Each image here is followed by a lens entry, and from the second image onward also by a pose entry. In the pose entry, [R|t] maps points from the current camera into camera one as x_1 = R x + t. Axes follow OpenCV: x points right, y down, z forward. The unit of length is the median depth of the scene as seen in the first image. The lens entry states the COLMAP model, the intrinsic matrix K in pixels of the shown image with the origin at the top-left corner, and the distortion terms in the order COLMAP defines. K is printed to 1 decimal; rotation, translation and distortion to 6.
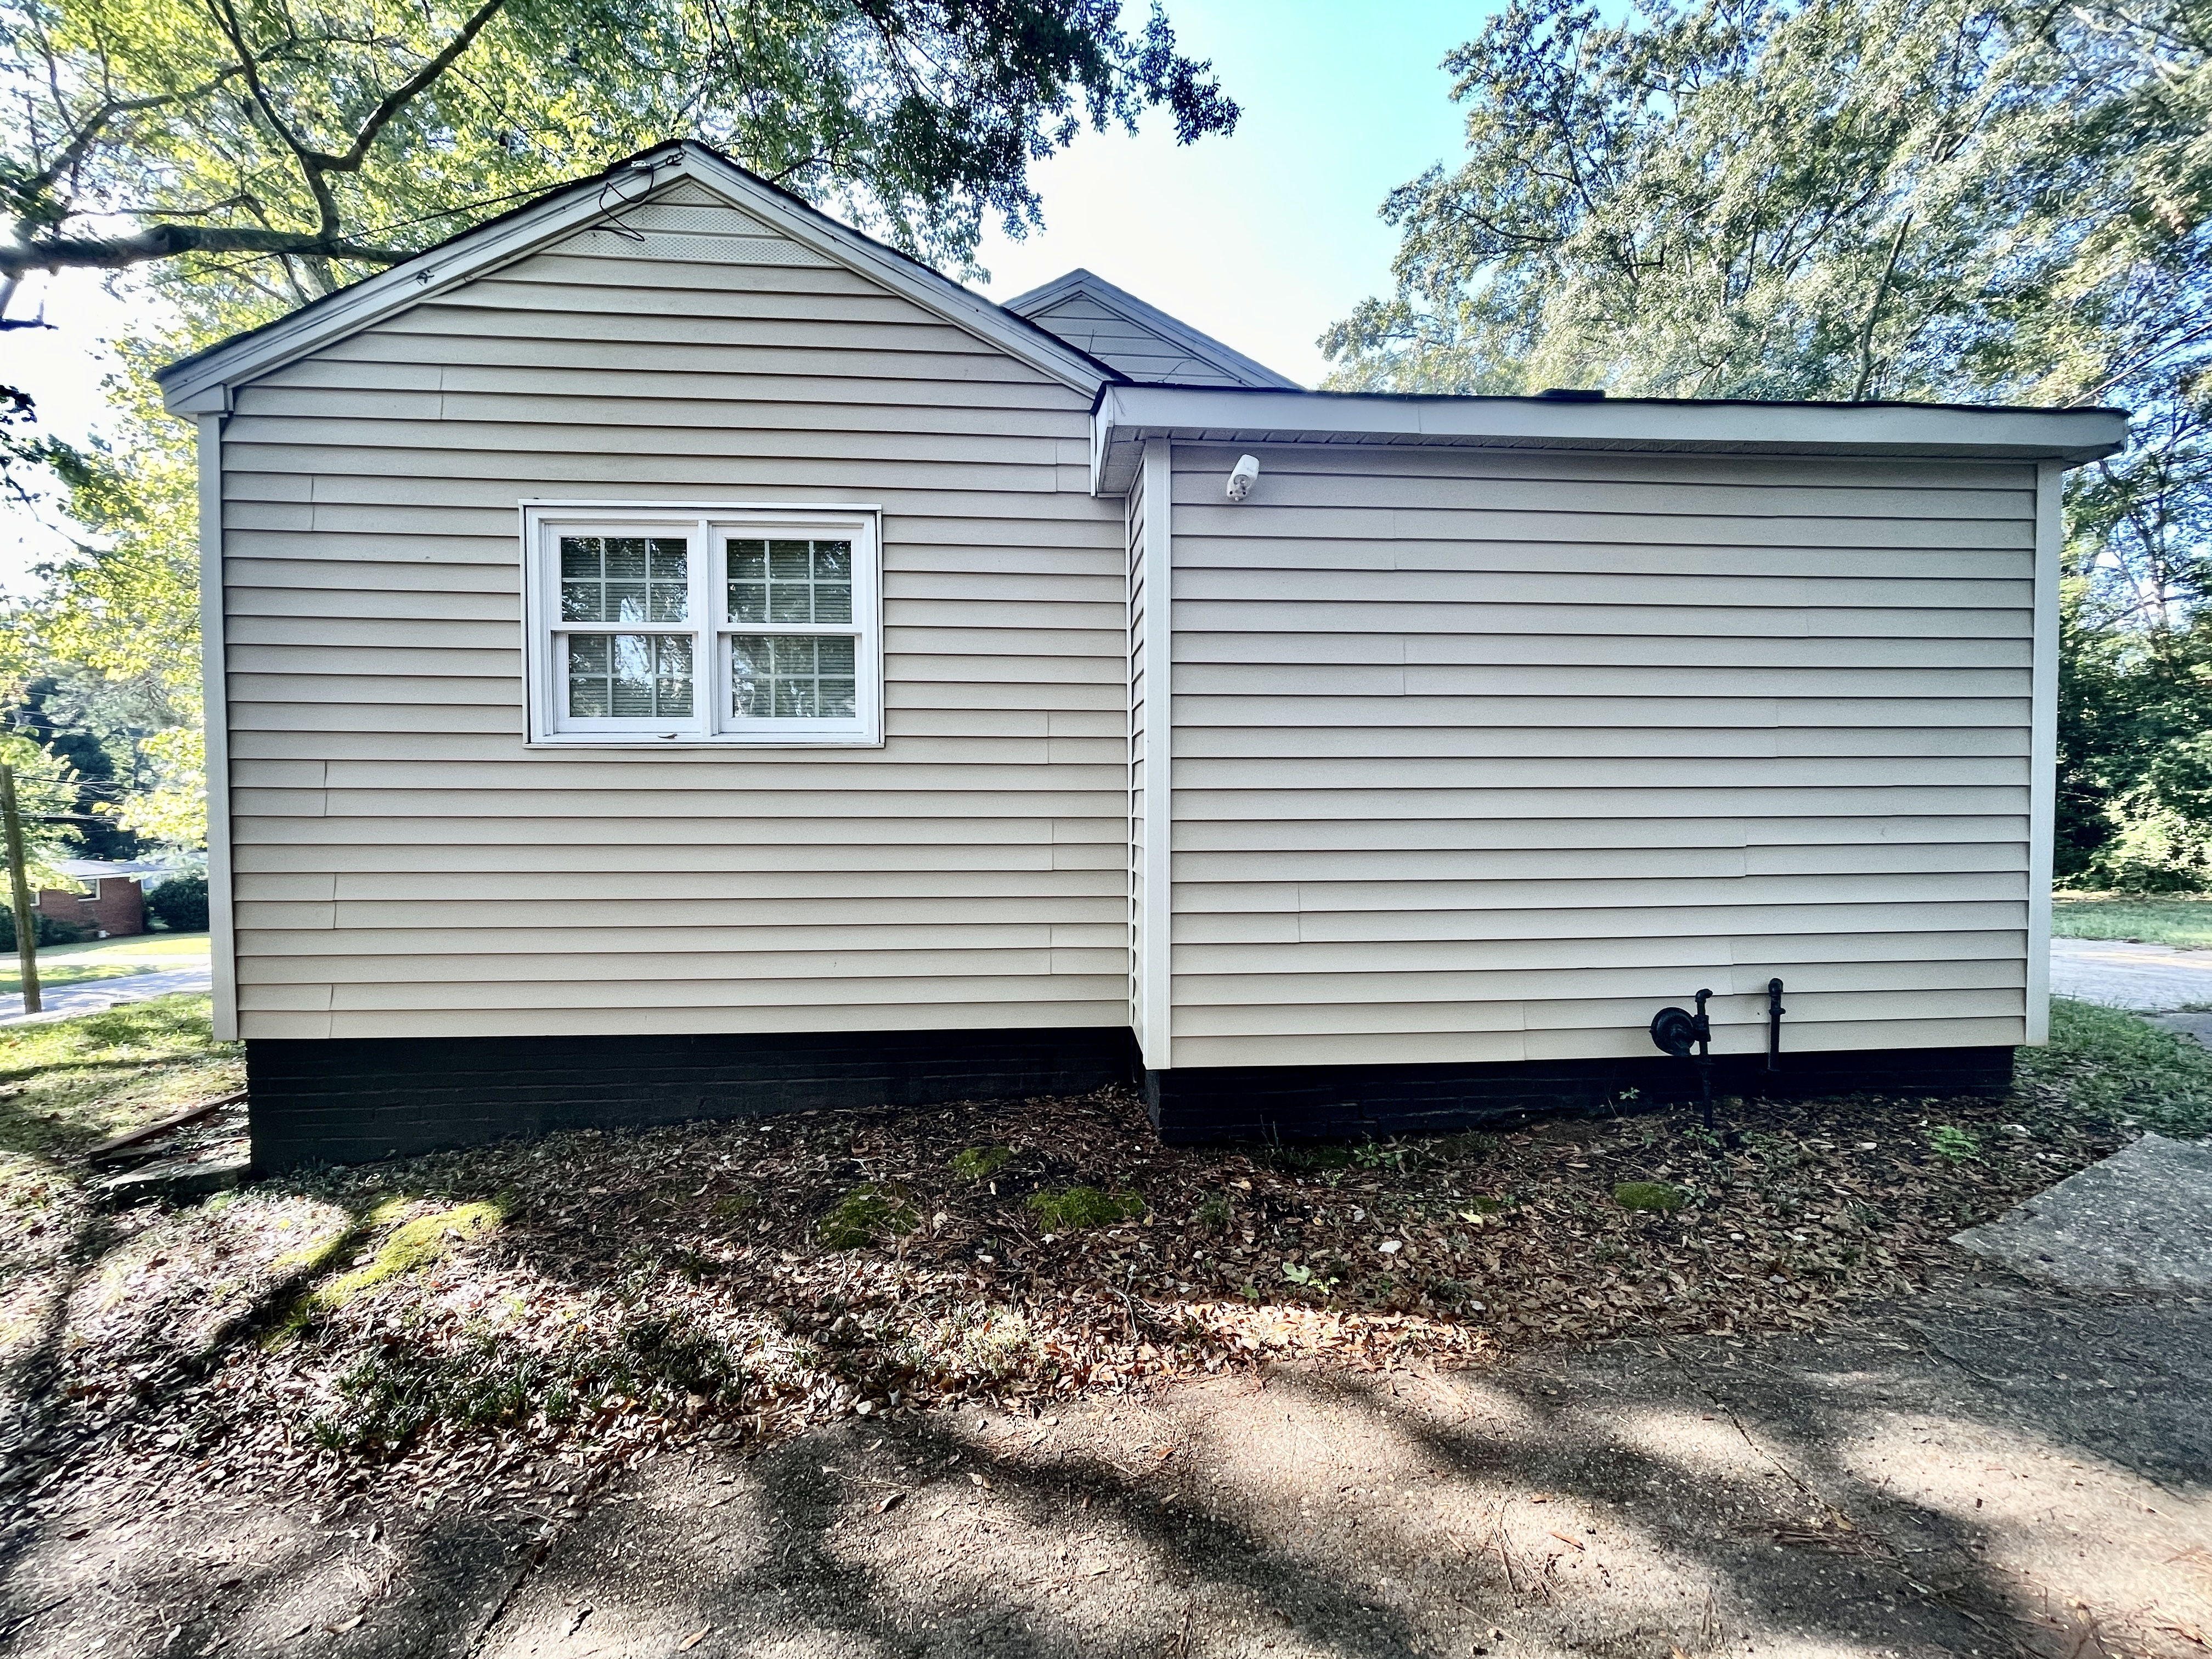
lens RADIAL K [[899.6, 0, 1108.1], [0, 899.6, 839.4], [0, 0, 1]] dist [0.005388, -0.001489]
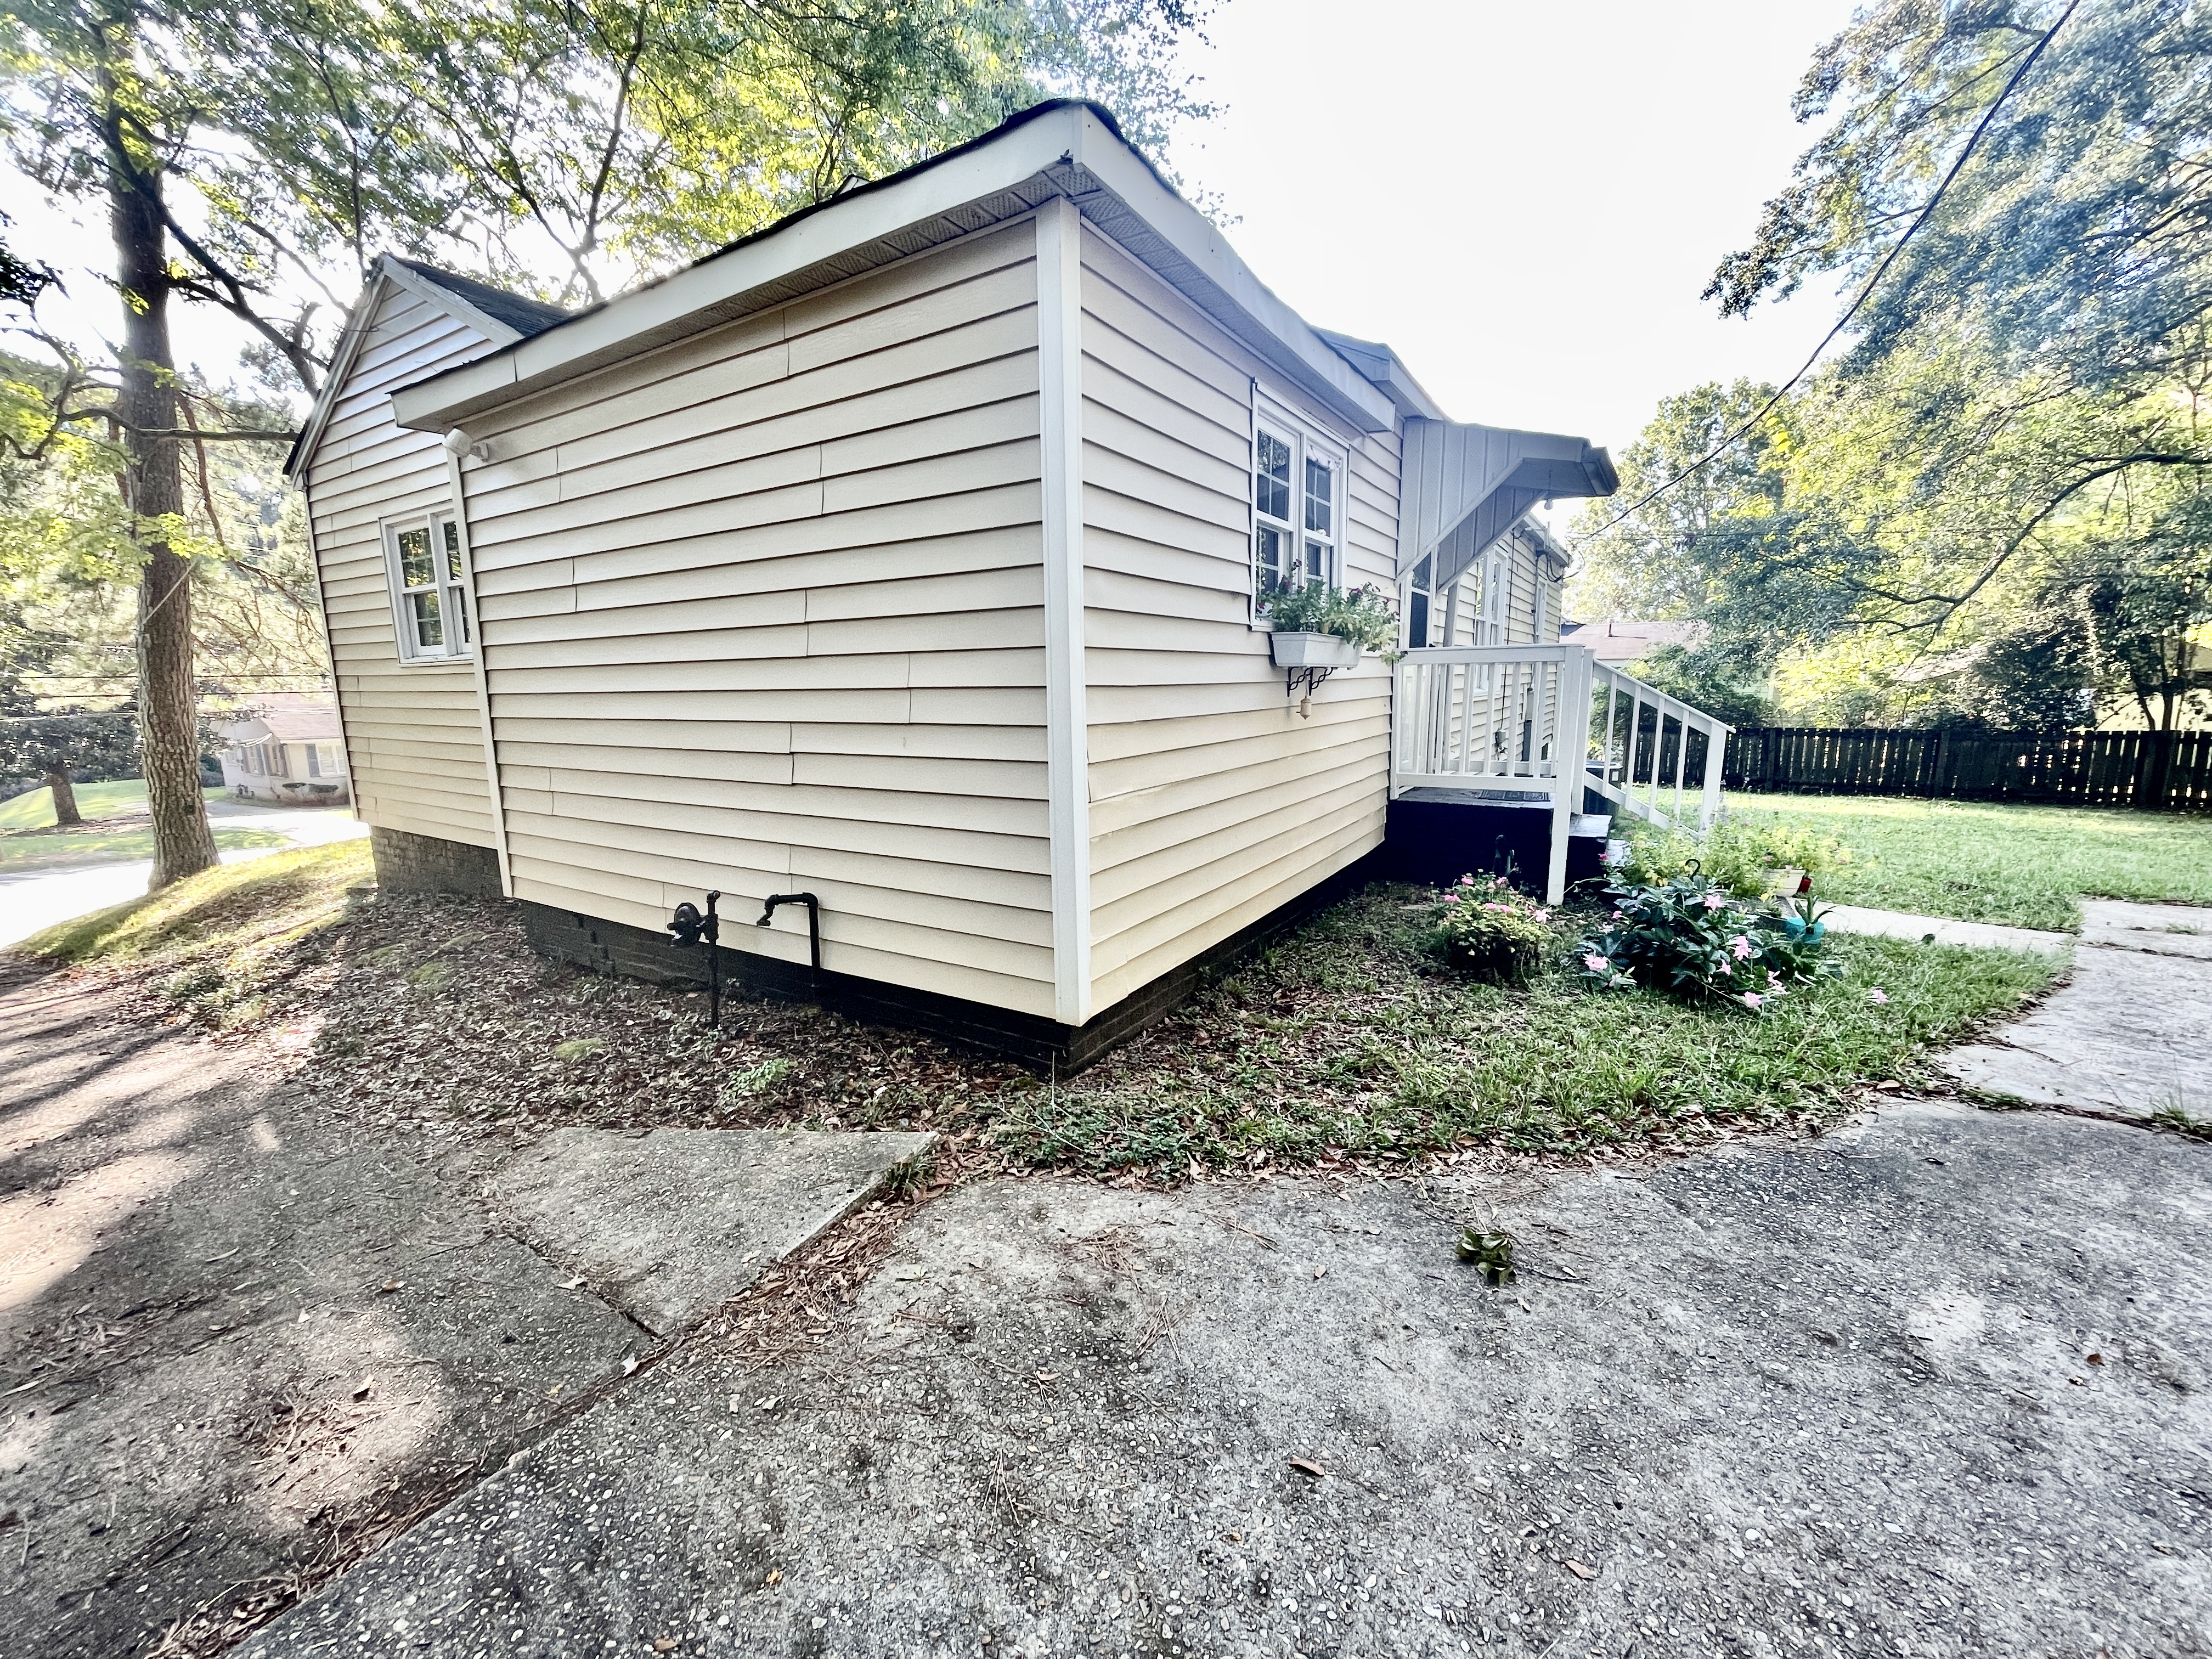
lens RADIAL K [[899.6, 0, 1105.3], [0, 899.6, 827.7], [0, 0, 1]] dist [0.005388, -0.001489]
pose [[0.809384, 0.099500, -0.578789, 1.581260], [-0.004409, 0.986545, 0.163431, -0.075017], [0.587263, -0.129727, 0.798933, 0.435144]]
